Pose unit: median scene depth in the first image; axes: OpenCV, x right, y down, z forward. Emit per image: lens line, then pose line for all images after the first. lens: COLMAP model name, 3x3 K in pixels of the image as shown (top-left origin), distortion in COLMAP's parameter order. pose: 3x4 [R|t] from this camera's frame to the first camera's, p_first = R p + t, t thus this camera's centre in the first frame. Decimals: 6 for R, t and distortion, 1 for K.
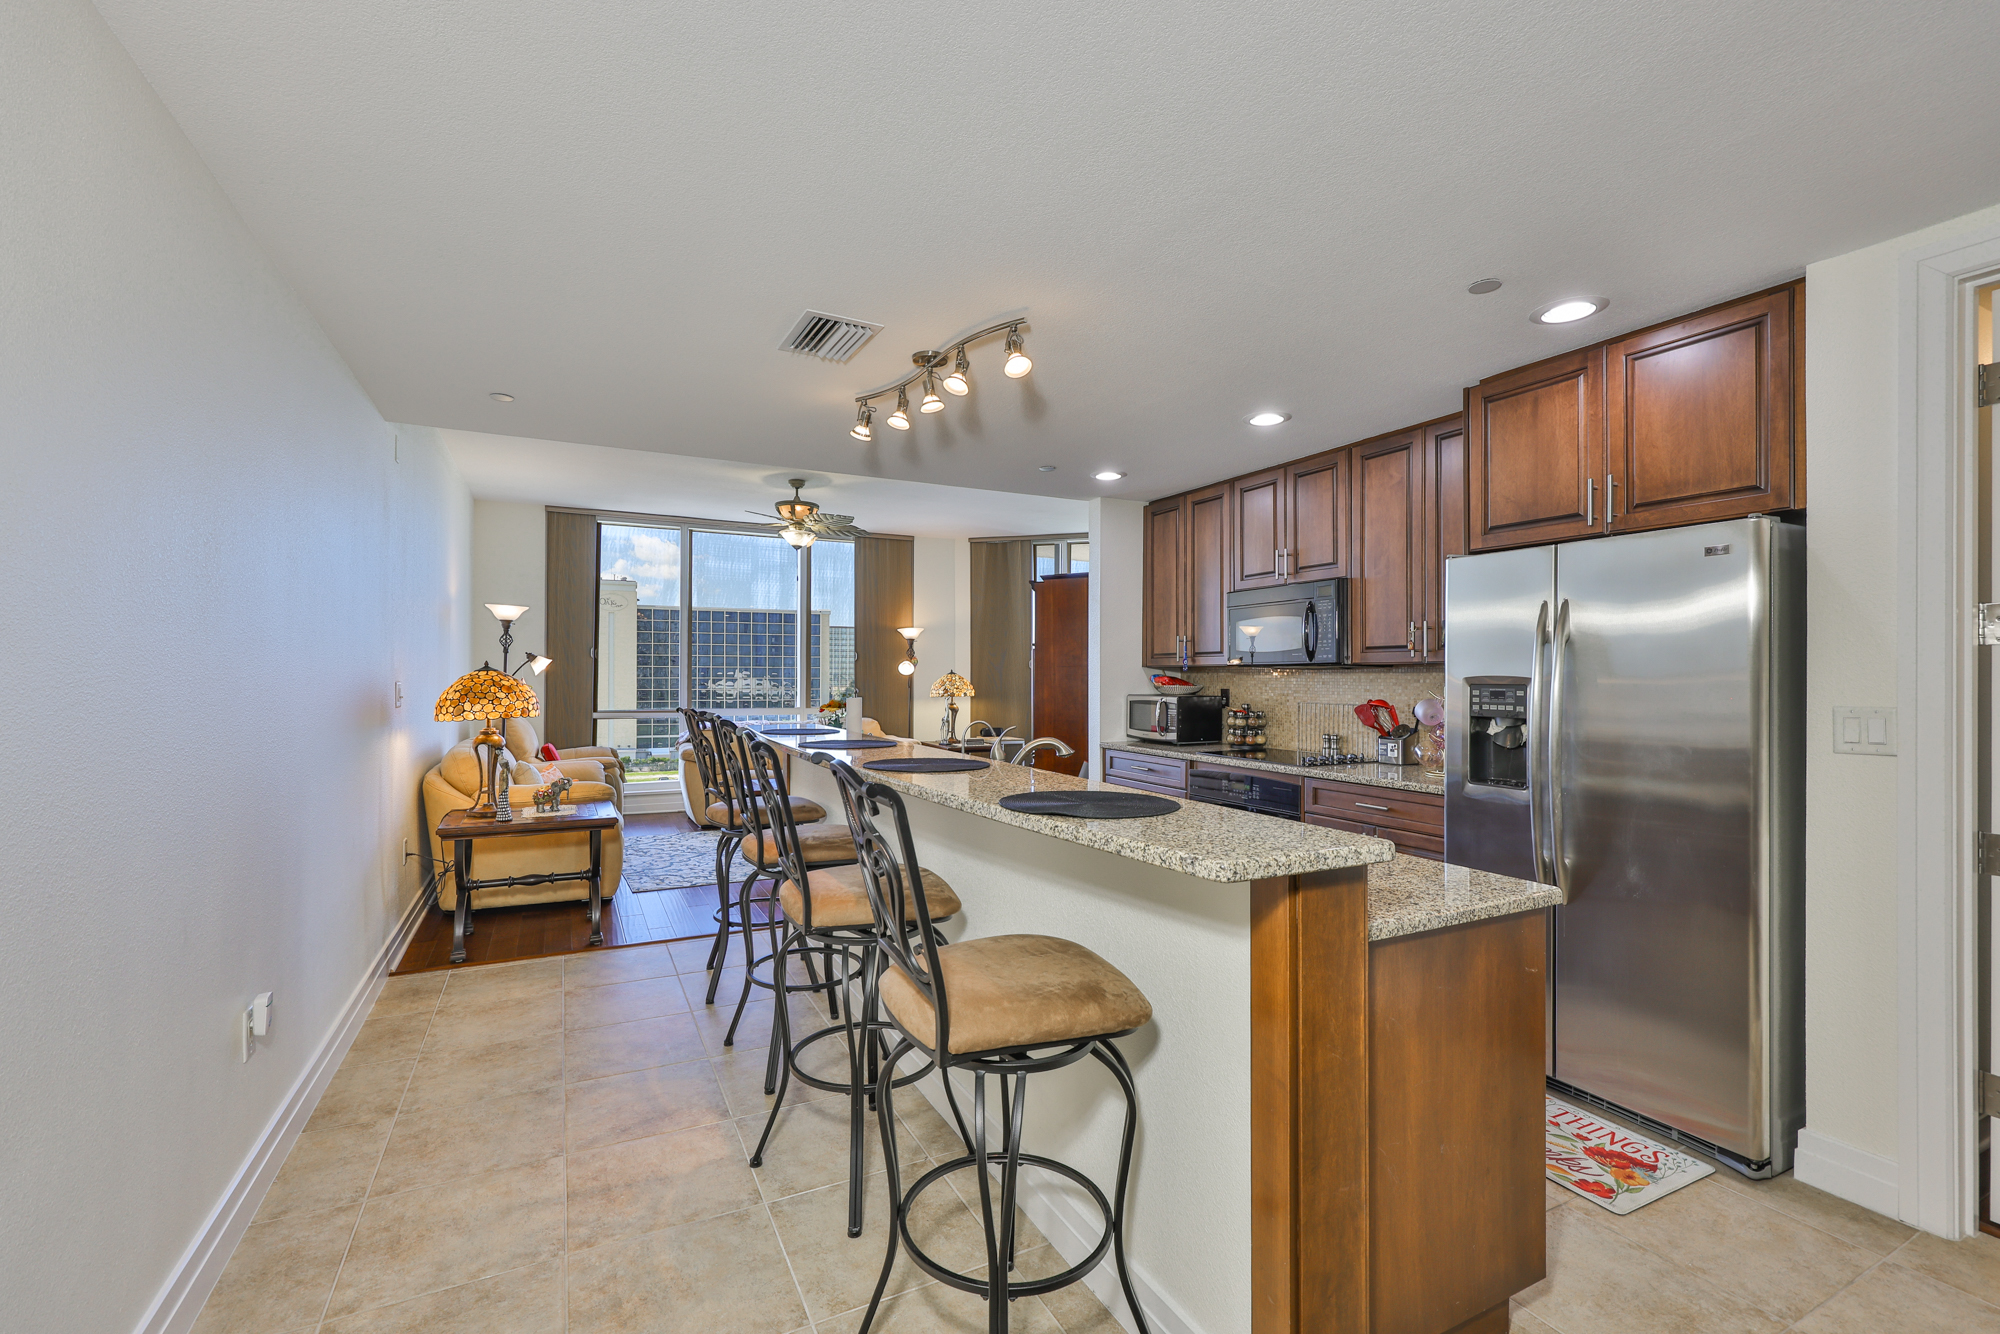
lens RADIAL K [[850.8, 0, 1021.6], [0, 850.8, 671.1], [0, 0, 1]] dist [-0.005685, 0.001324]
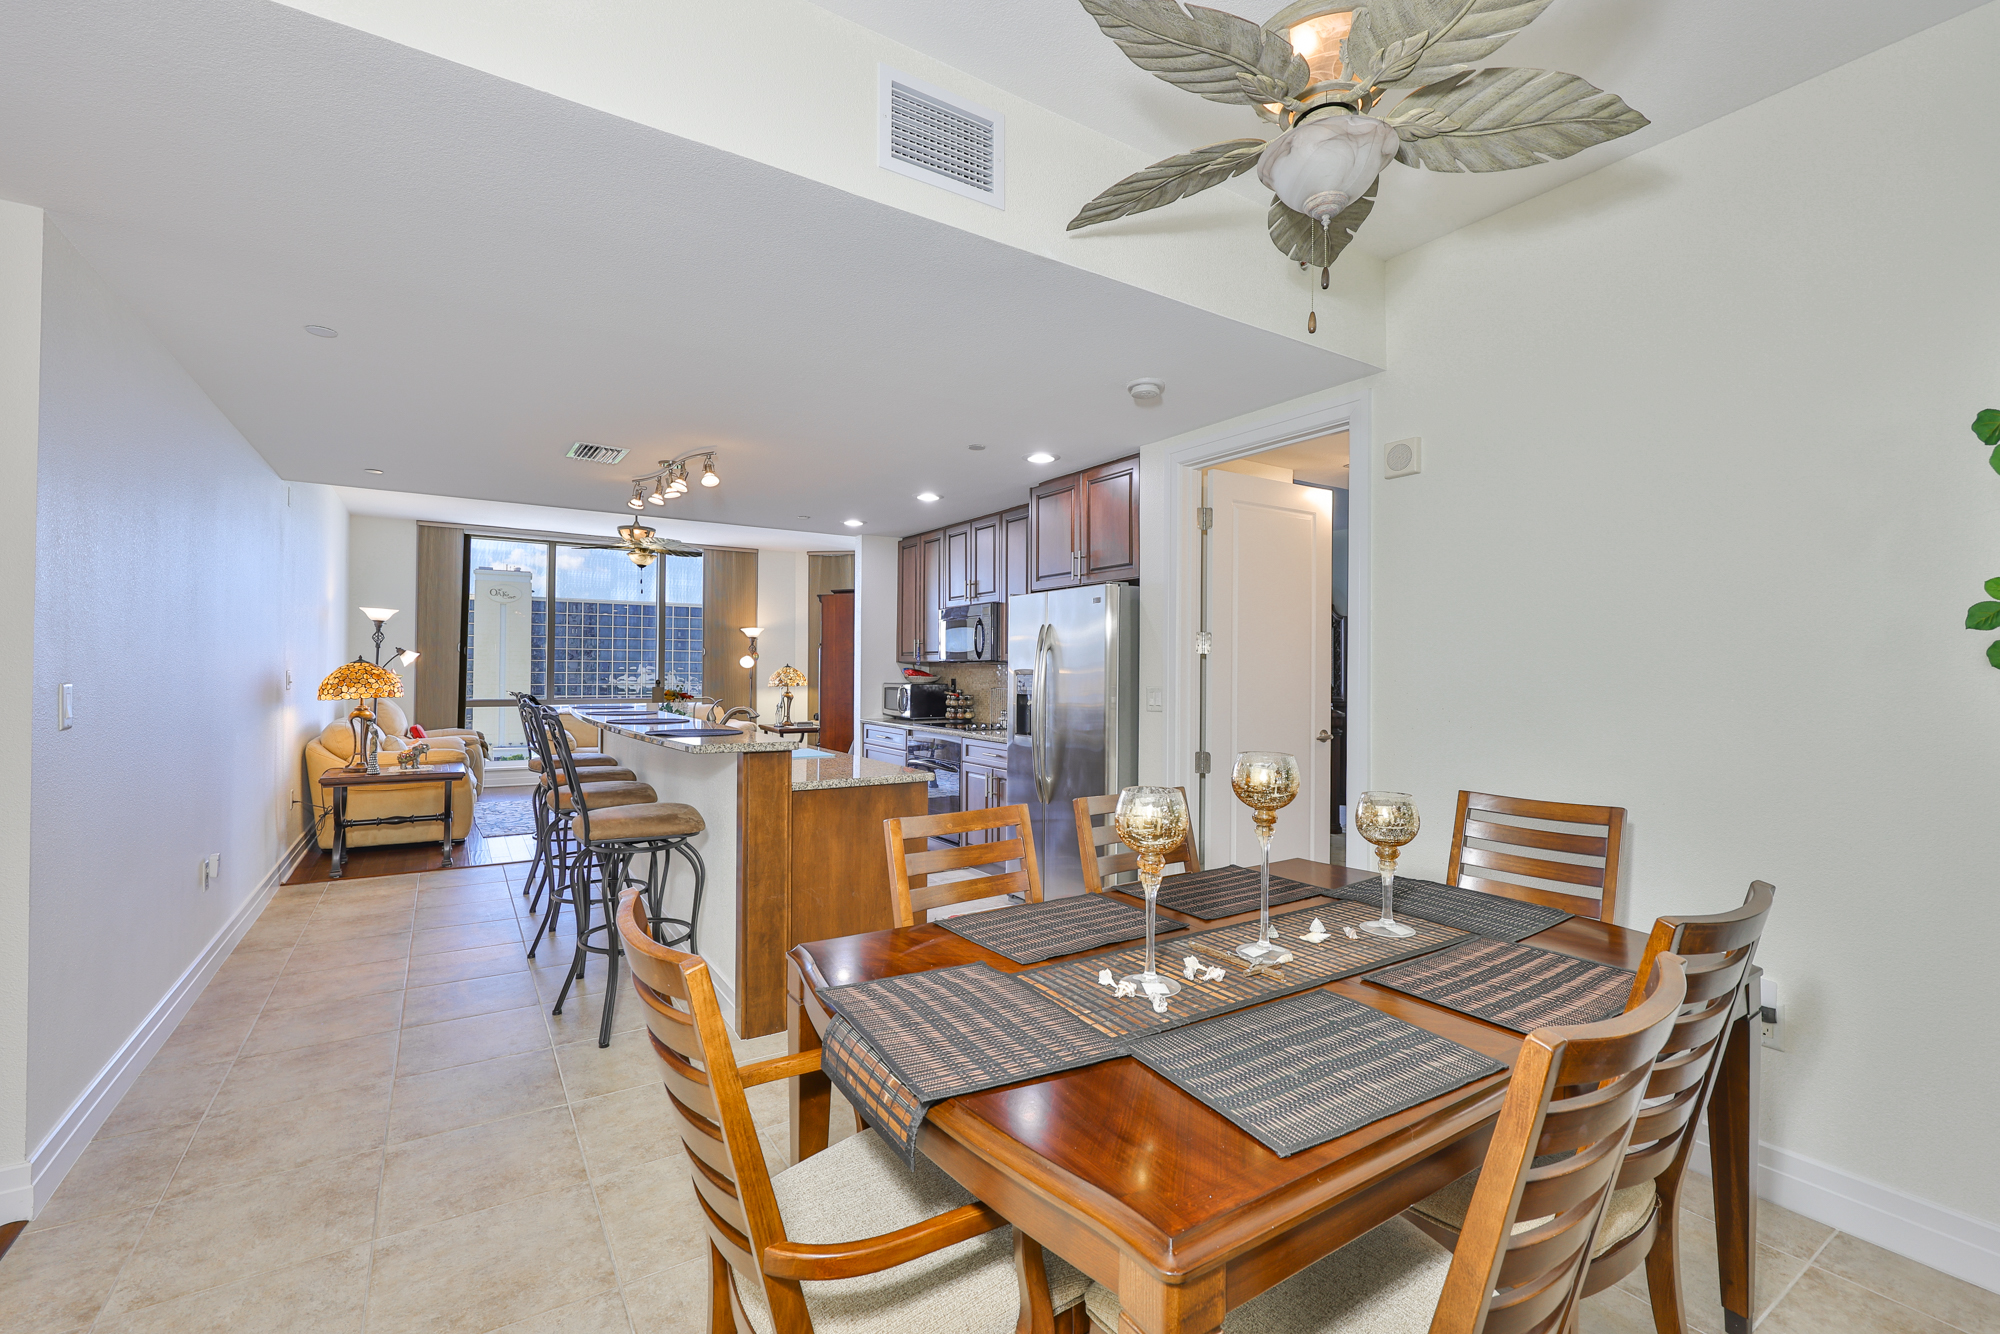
lens RADIAL K [[850.8, 0, 1041.7], [0, 850.8, 658.7], [0, 0, 1]] dist [-0.005685, 0.001324]
pose [[0.993347, 0.005626, 0.115024, 0.259716], [-0.004593, 0.999947, -0.009242, 0.000787], [-0.115069, 0.008653, 0.993320, -0.415147]]
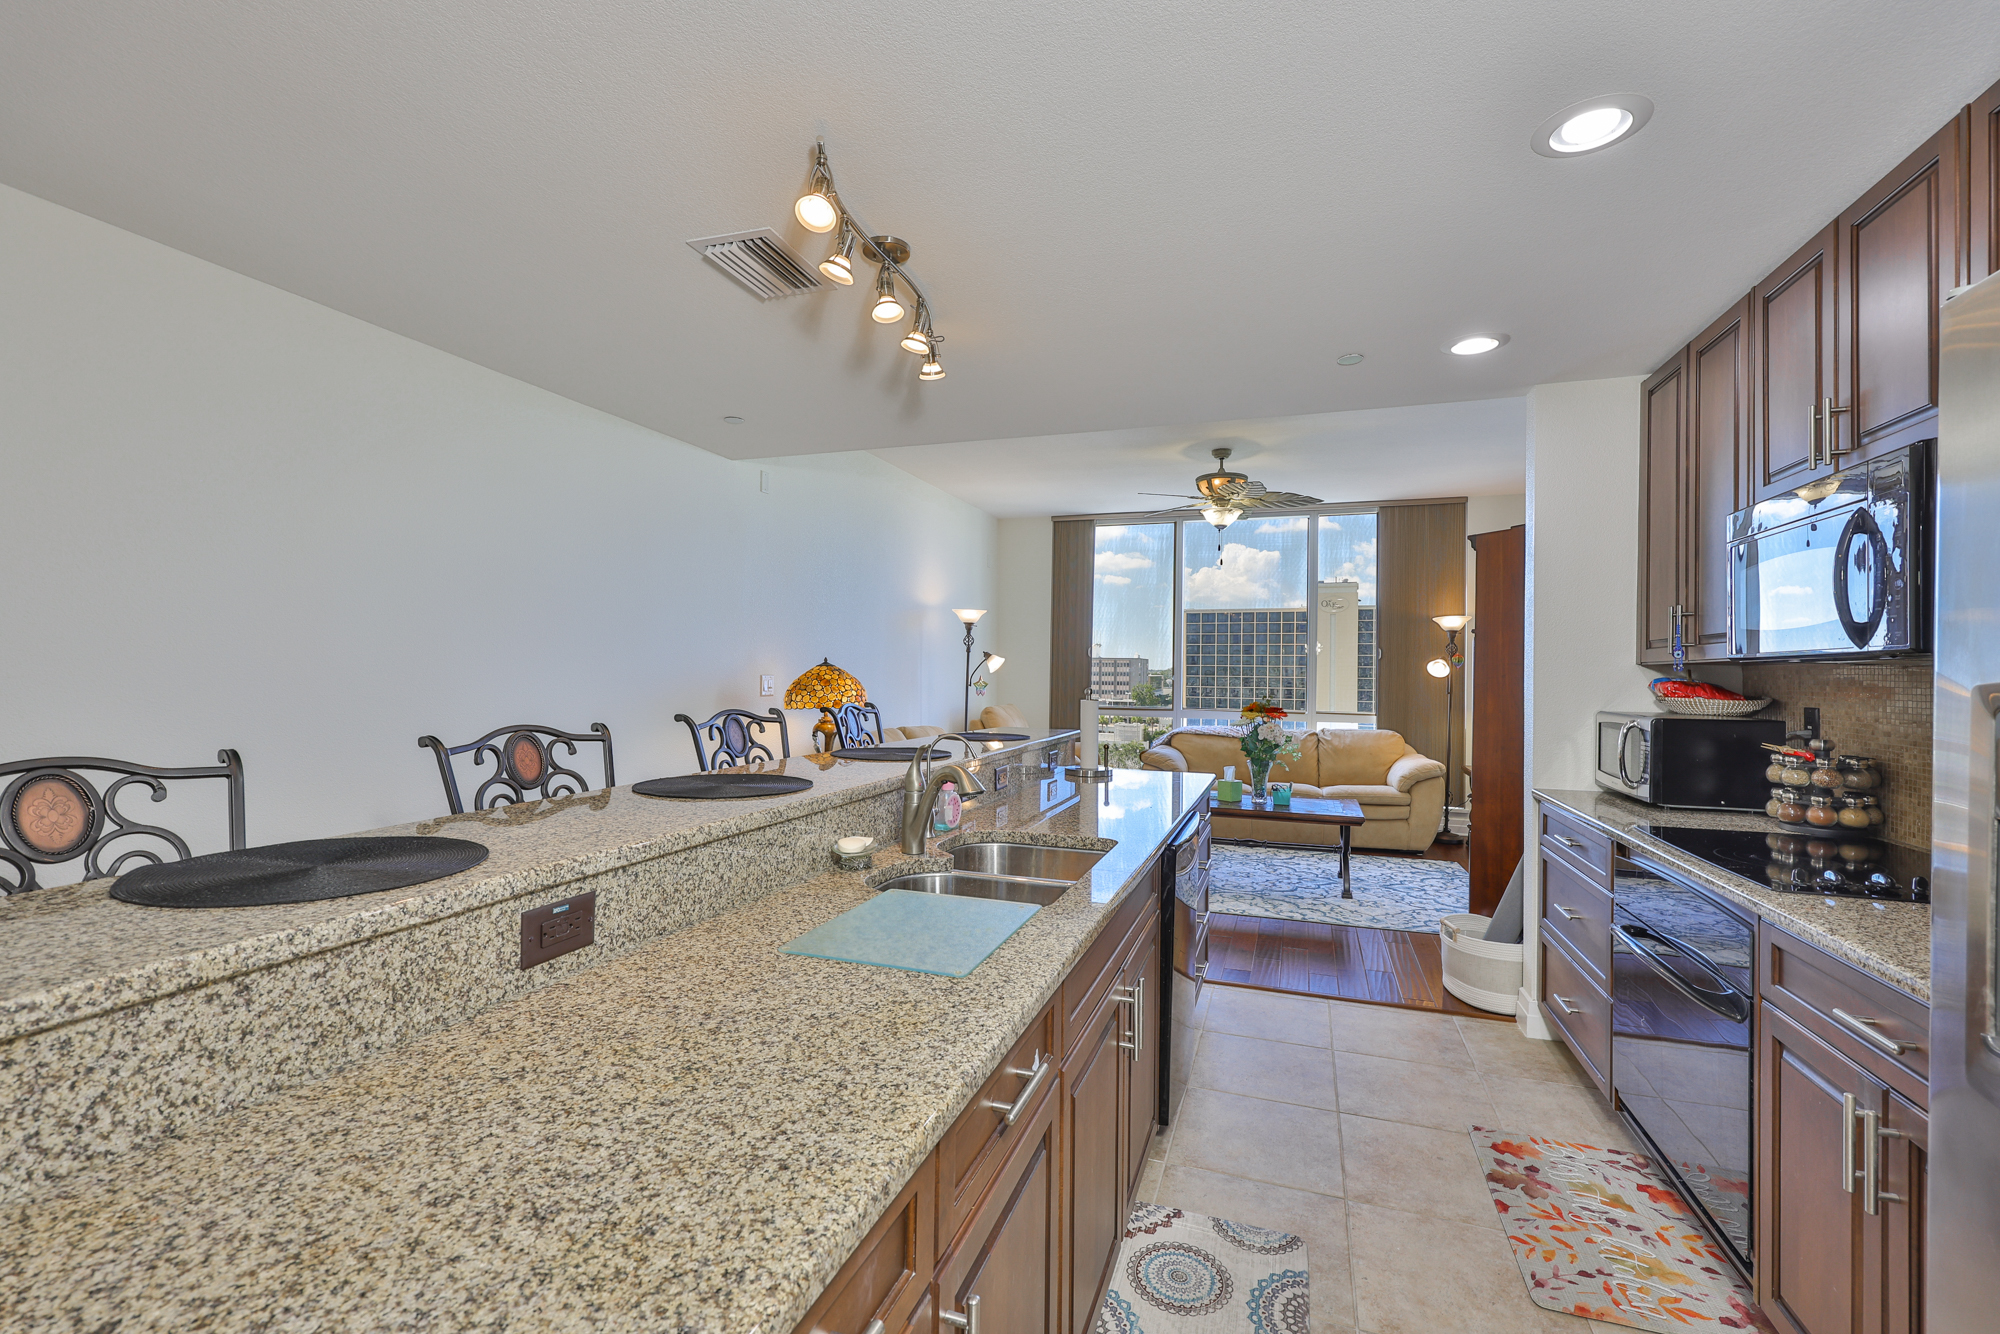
lens RADIAL K [[850.8, 0, 1002.6], [0, 850.8, 673.3], [0, 0, 1]] dist [-0.005685, 0.001324]
pose [[0.682433, 0.008520, -0.730899, 0.327218], [-0.007215, 0.999962, 0.004920, 0.001222], [0.730913, 0.001916, 0.682468, 0.362051]]
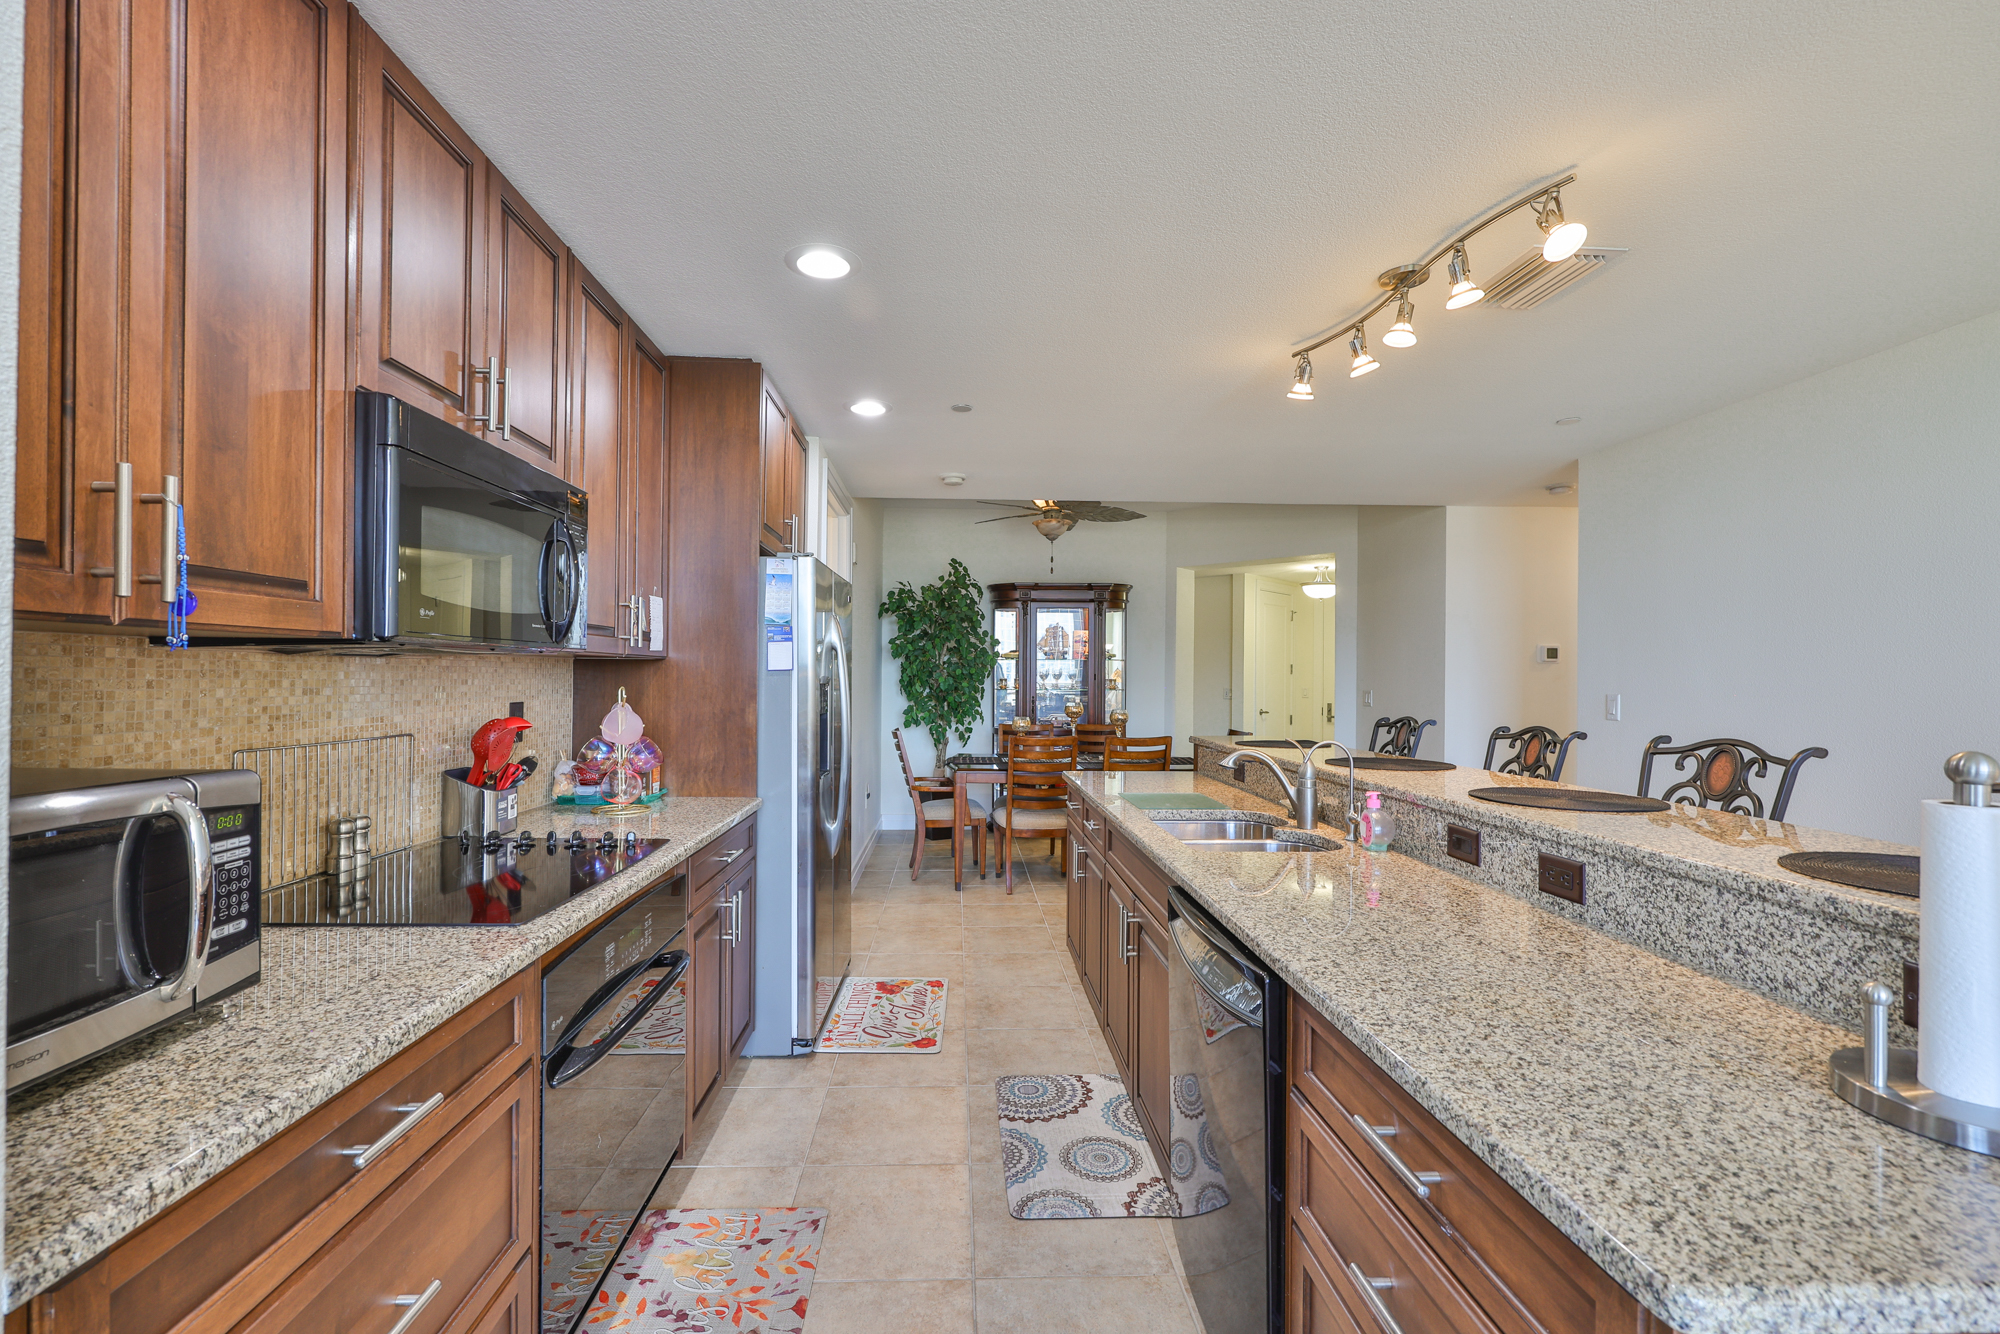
lens RADIAL K [[850.8, 0, 998.7], [0, 850.8, 678.4], [0, 0, 1]] dist [-0.005685, 0.001324]
pose [[-0.907654, 0.000738, 0.419718, -1.399794], [-0.004793, 0.999915, -0.012125, 0.029038], [-0.419691, -0.013017, -0.907574, 4.000727]]
